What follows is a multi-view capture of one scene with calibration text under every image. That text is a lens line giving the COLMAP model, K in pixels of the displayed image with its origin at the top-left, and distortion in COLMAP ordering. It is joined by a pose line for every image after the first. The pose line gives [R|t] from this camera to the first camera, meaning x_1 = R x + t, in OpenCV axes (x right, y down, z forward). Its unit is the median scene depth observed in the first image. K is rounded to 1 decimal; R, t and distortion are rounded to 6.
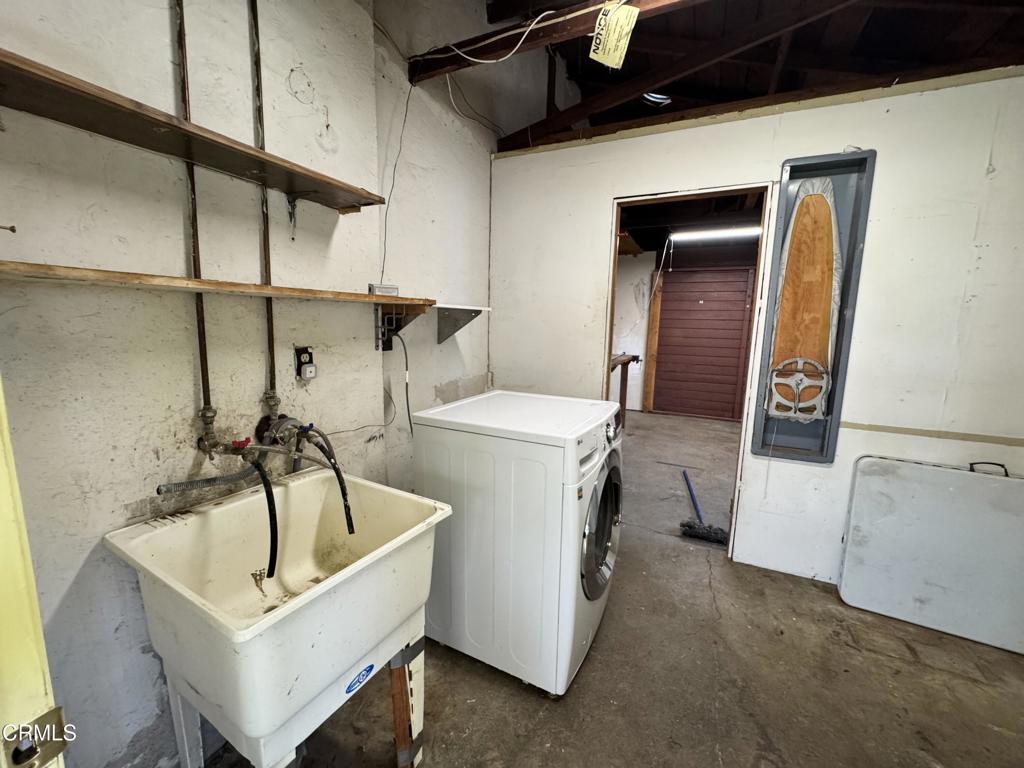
lens RADIAL K [[411.1, 0, 512.0], [0, 411.1, 384.0], [0, 0, 1]] dist [-0.000537, -0.000102]
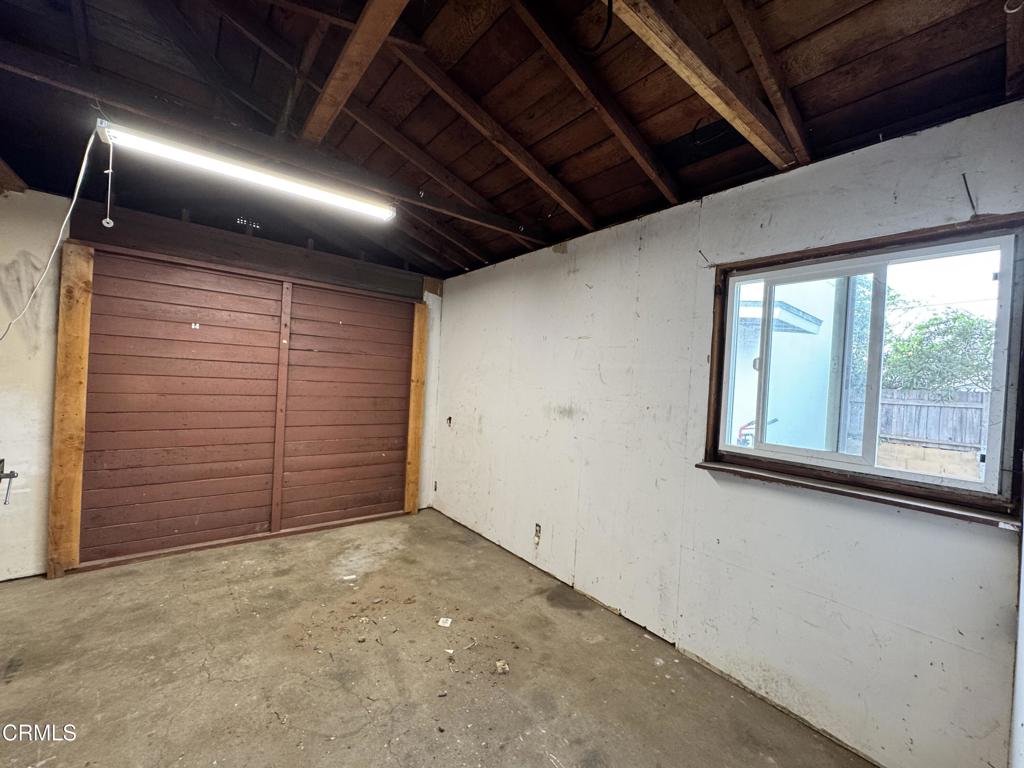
lens RADIAL K [[411.1, 0, 512.0], [0, 411.1, 384.0], [0, 0, 1]] dist [-0.000537, -0.000102]
pose [[0.440926, -0.007034, 0.897516, 0.165391], [0.091517, 0.995110, -0.037161, -0.068861], [-0.892866, 0.098523, 0.439413, 0.409913]]
